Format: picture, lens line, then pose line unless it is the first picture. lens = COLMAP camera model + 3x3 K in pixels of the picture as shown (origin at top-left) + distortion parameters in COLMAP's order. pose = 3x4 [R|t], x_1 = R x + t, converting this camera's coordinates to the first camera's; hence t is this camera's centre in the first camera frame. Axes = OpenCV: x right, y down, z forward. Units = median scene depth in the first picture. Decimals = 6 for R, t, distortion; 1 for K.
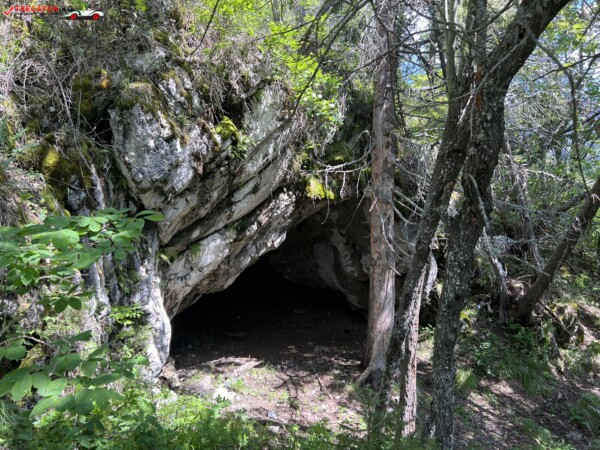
lens RADIAL K [[452.3, 0, 303.3], [0, 452.3, 226.6], [0, 0, 1]] dist [0.046887, -0.053914]
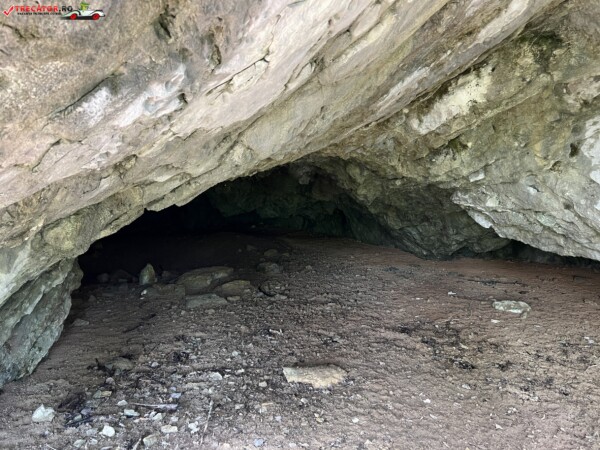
lens RADIAL K [[452.3, 0, 300.0], [0, 452.3, 223.4], [0, 0, 1]] dist [0.046887, -0.053914]
pose [[0.913350, 0.073604, -0.400468, -0.039601], [-0.025183, 0.991854, 0.124863, 0.115346], [0.406396, -0.103959, 0.907764, 0.978728]]
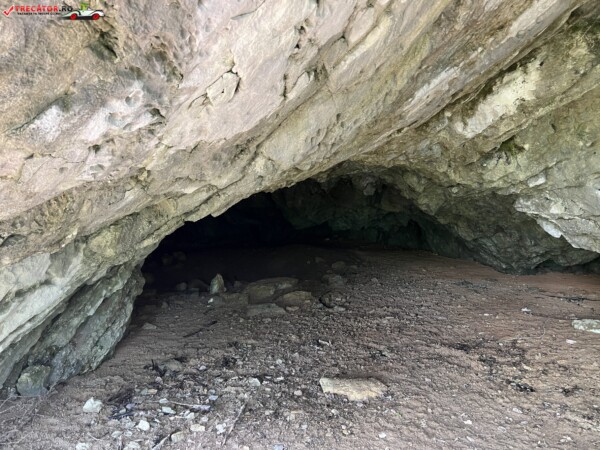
lens RADIAL K [[452.3, 0, 298.2], [0, 452.3, 225.1], [0, 0, 1]] dist [0.046887, -0.053914]
pose [[0.812102, 0.053107, -0.581094, 0.012543], [0.006244, 0.995002, 0.099660, 0.119188], [0.583482, -0.084563, 0.807711, 1.004318]]
